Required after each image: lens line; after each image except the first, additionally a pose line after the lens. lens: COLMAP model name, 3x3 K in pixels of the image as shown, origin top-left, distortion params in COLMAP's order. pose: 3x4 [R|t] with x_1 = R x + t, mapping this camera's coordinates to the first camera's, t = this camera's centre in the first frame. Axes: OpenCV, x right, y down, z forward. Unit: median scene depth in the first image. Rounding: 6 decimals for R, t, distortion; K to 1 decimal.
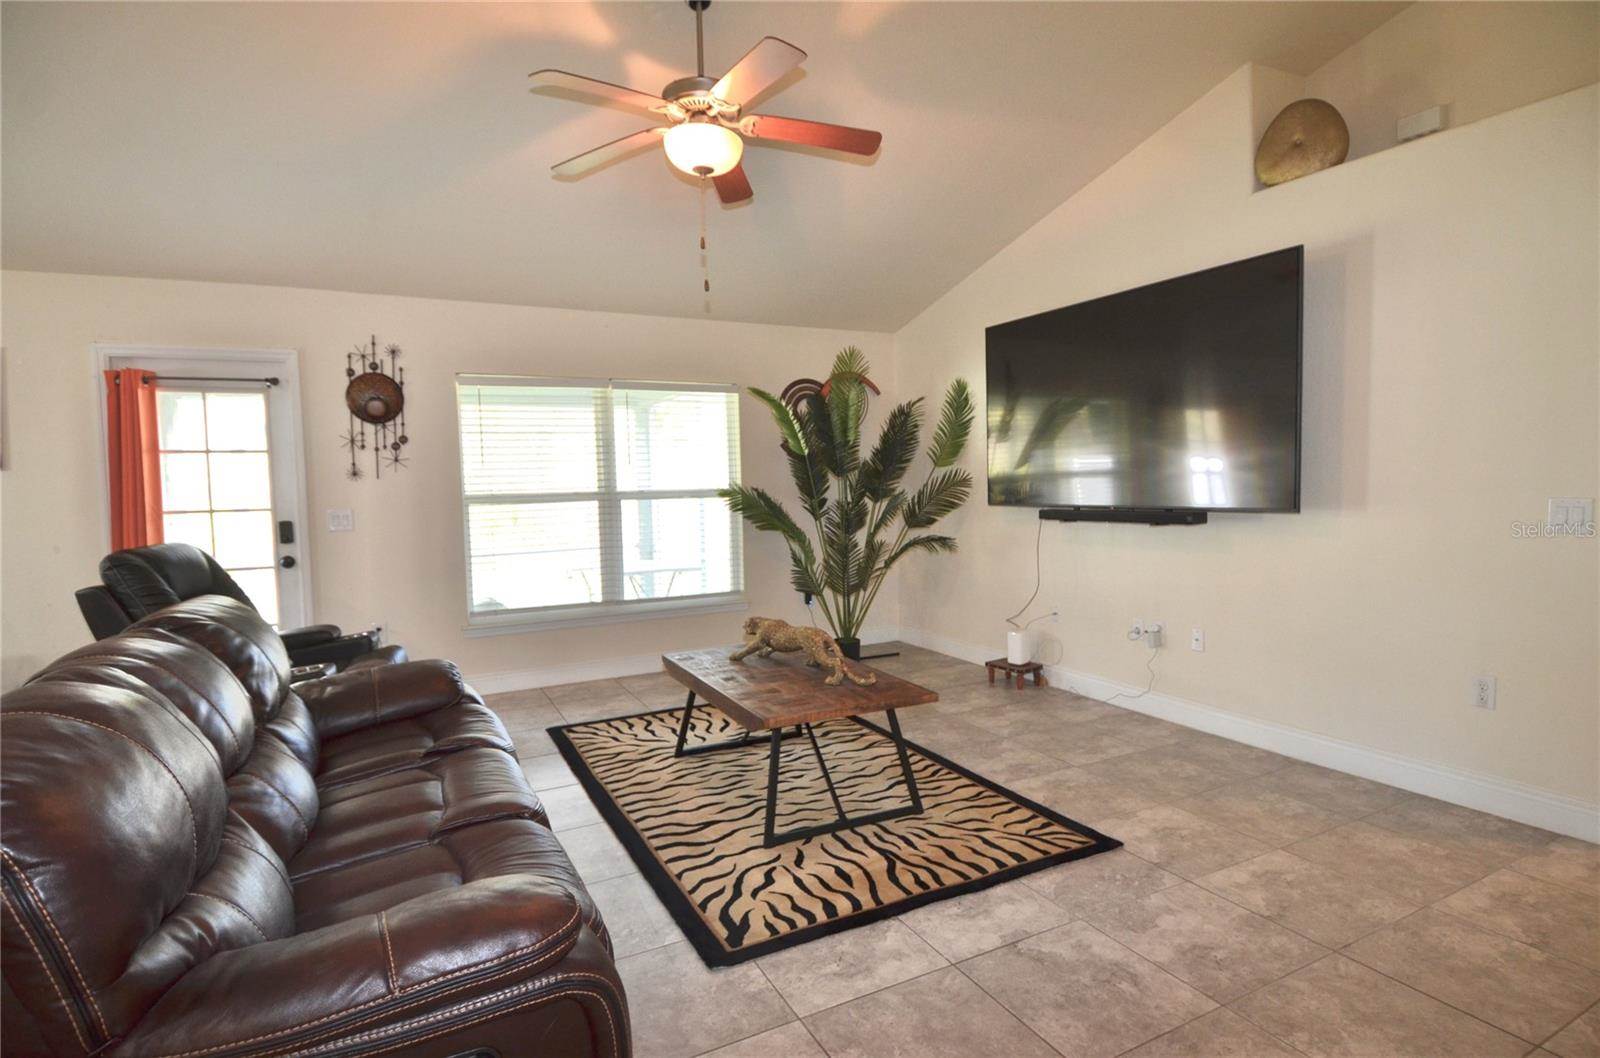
lens RADIAL K [[829.7, 0, 804.0], [0, 829.7, 529.7], [0, 0, 1]] dist [0.049658, -0.054889]
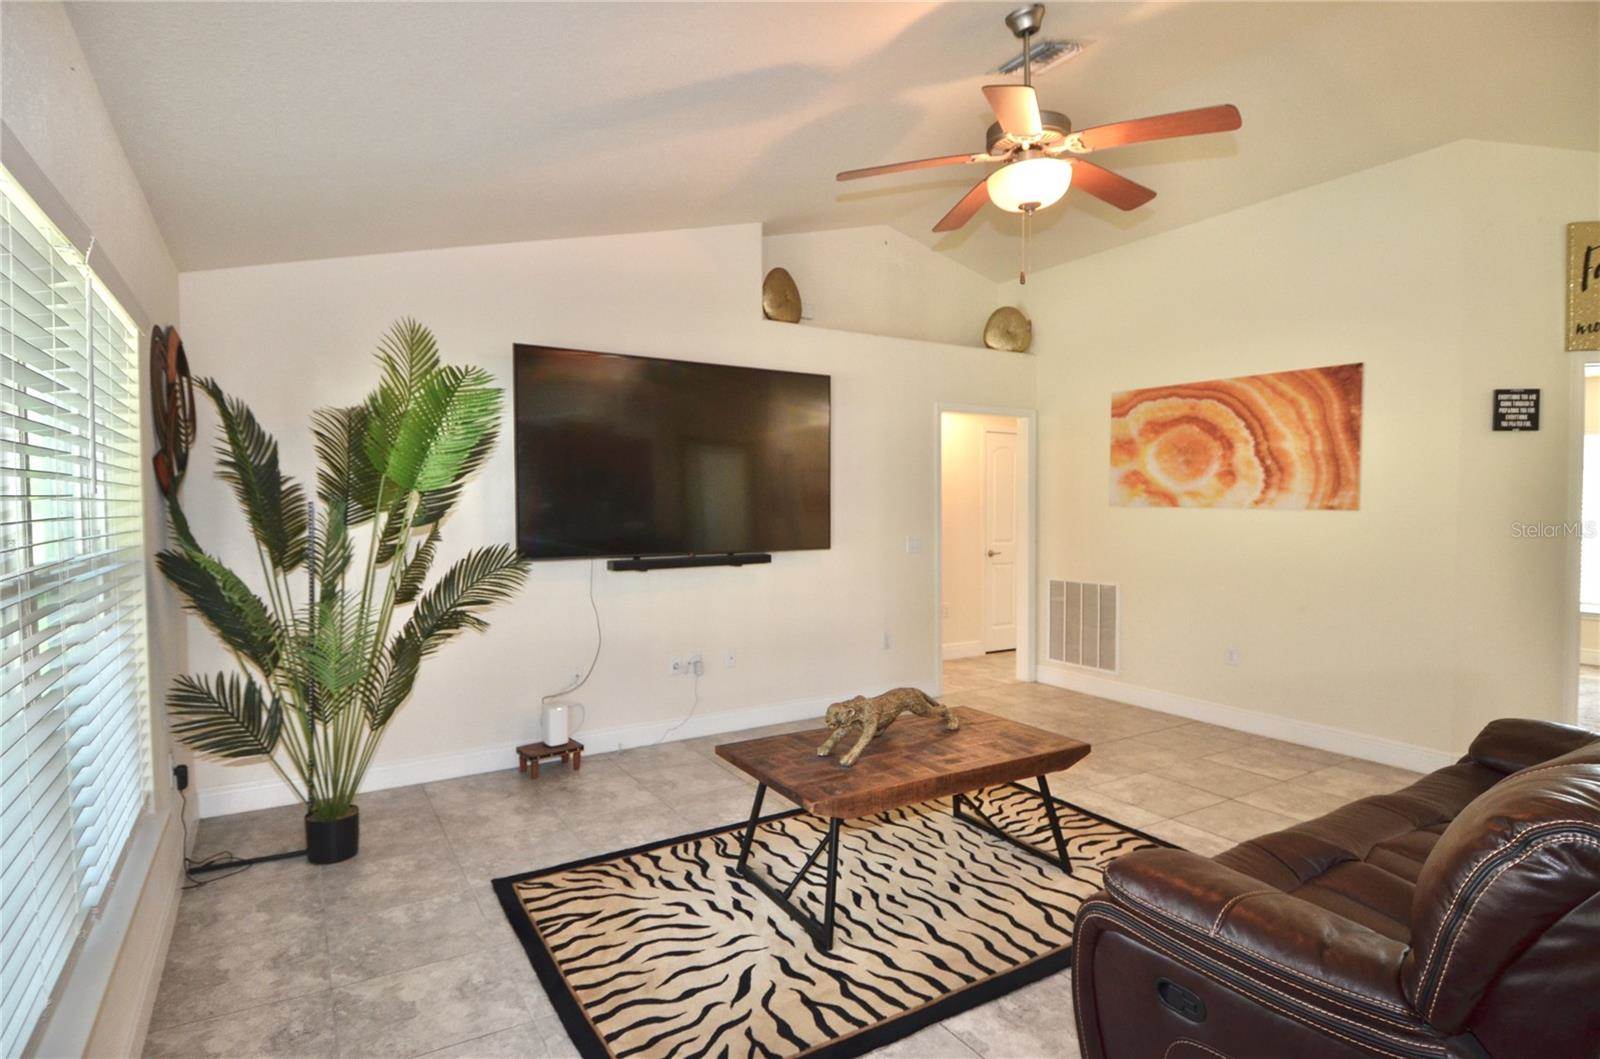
lens RADIAL K [[829.7, 0, 804.0], [0, 829.7, 530.2], [0, 0, 1]] dist [0.049658, -0.054889]
pose [[-0.083949, -0.006430, 0.996449, -0.886294], [0.068927, 0.997547, 0.012244, -0.076102], [-0.994083, 0.069710, -0.083300, 1.141599]]
